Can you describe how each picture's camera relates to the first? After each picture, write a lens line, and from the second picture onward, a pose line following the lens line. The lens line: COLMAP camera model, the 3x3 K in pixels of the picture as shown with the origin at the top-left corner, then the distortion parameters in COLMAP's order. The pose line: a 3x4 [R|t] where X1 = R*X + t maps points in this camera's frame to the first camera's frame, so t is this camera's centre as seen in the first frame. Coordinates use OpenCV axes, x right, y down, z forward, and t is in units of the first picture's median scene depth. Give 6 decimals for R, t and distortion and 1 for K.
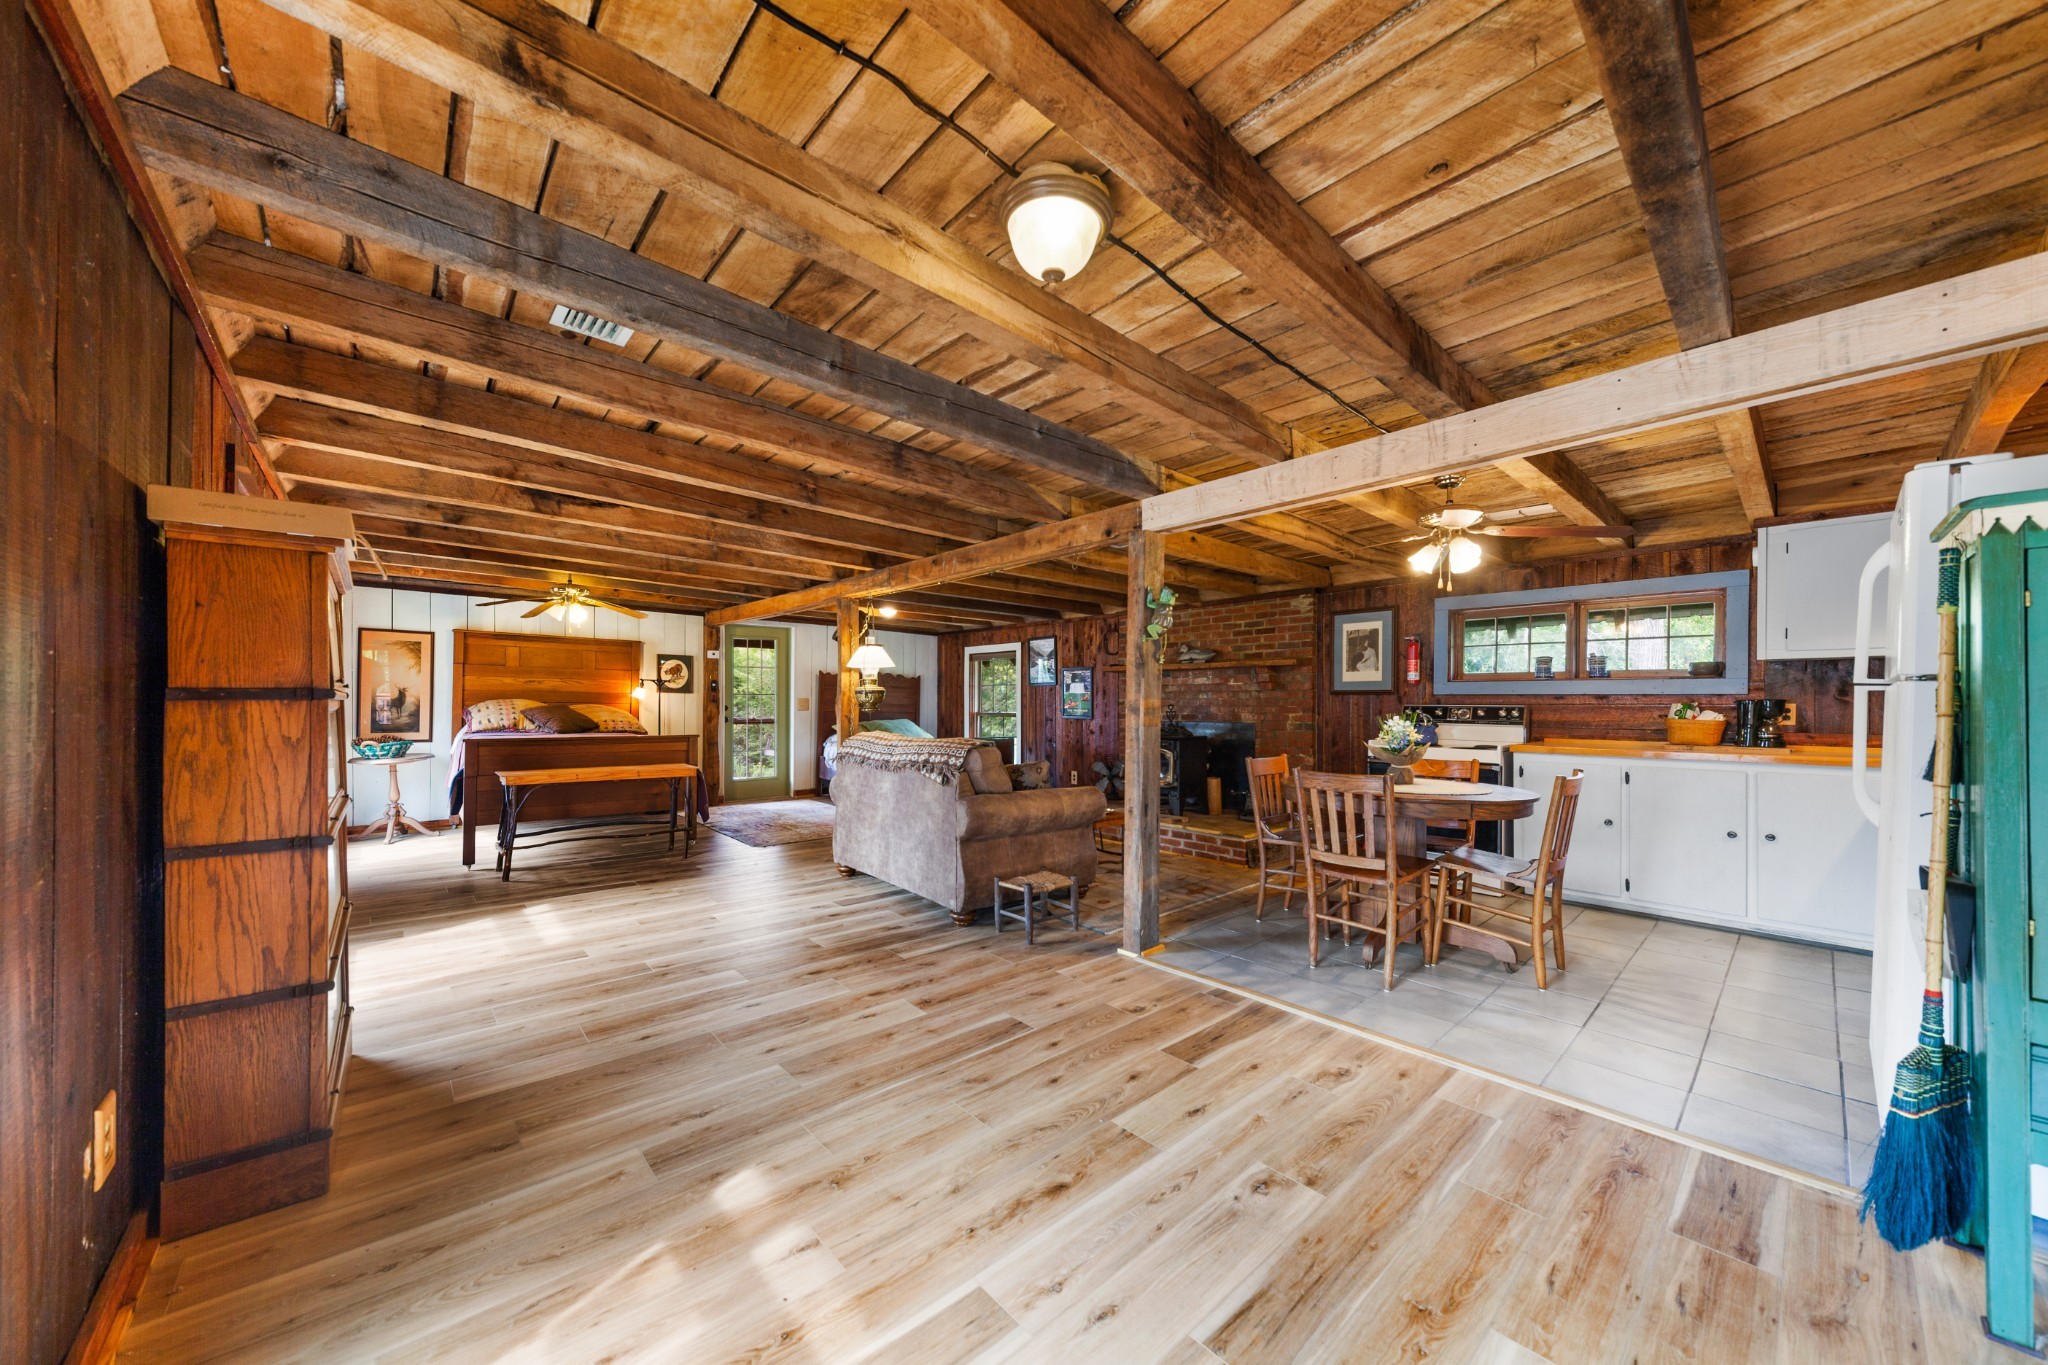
lens RADIAL K [[712.8, 0, 1025.5], [0, 712.8, 706.8], [0, 0, 1]] dist [0.000029, -0.000205]
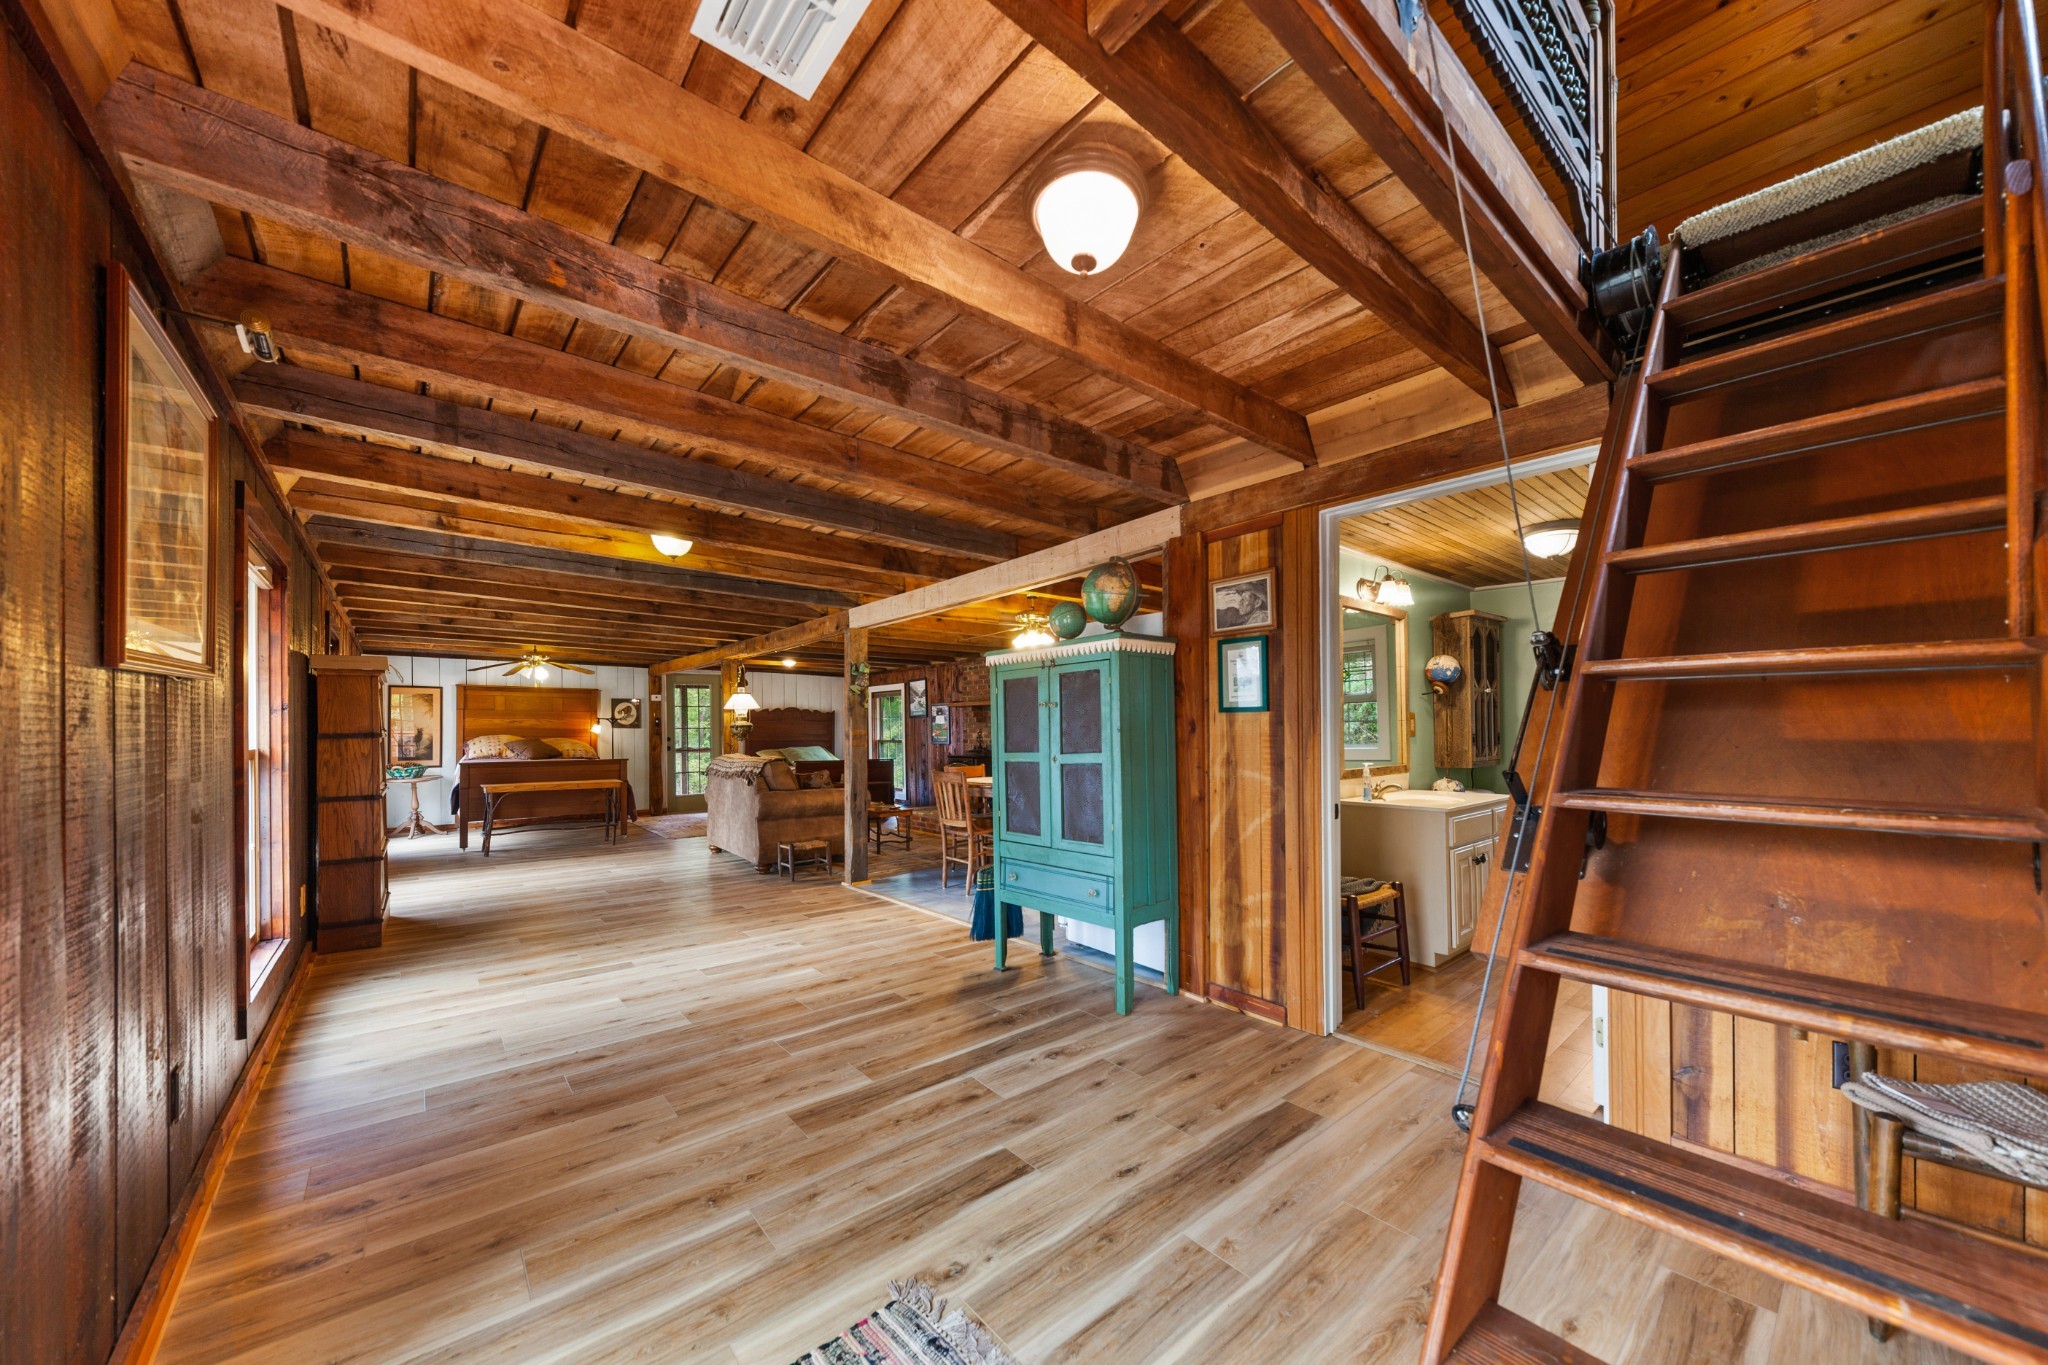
lens RADIAL K [[718.2, 0, 1019.9], [0, 718.2, 732.0], [0, 0, 1]] dist [-0.000004, 0.000020]
pose [[0.999442, -0.014982, -0.029853, 0.459015], [0.014893, 0.999884, -0.003219, 0.004242], [0.029897, 0.002772, 0.999549, -0.496829]]
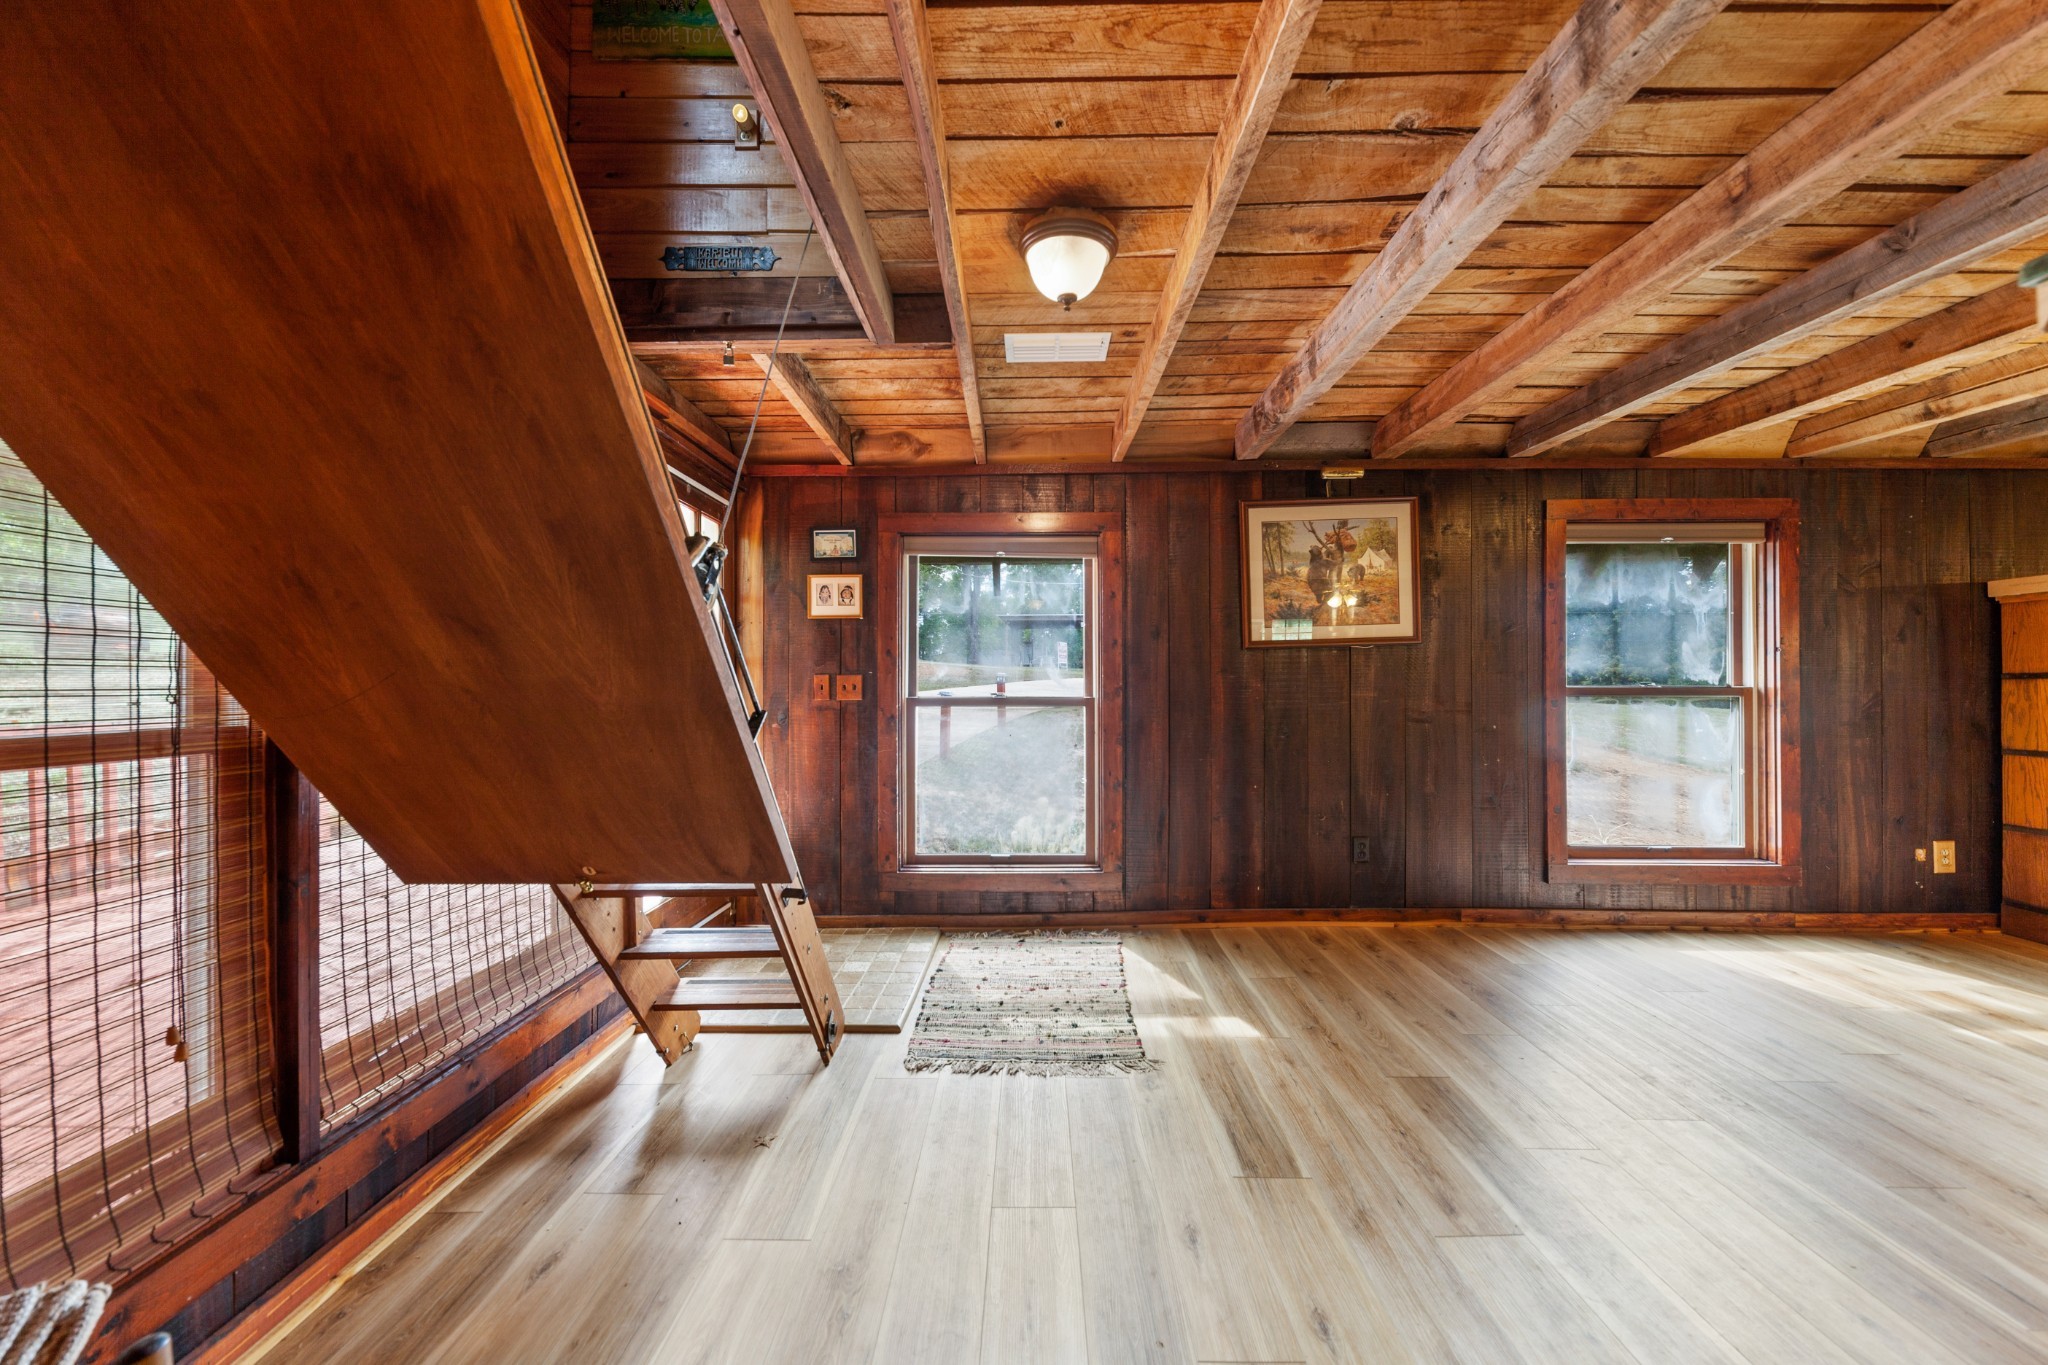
lens RADIAL K [[712.0, 0, 1017.5], [0, 712.0, 678.9], [0, 0, 1]] dist [-0.000232, -0.000170]
pose [[-0.683061, -0.011927, -0.730264, 0.805631], [-0.008706, 0.999929, -0.008188, 0.011217], [0.730309, 0.000764, -0.683116, 0.101137]]
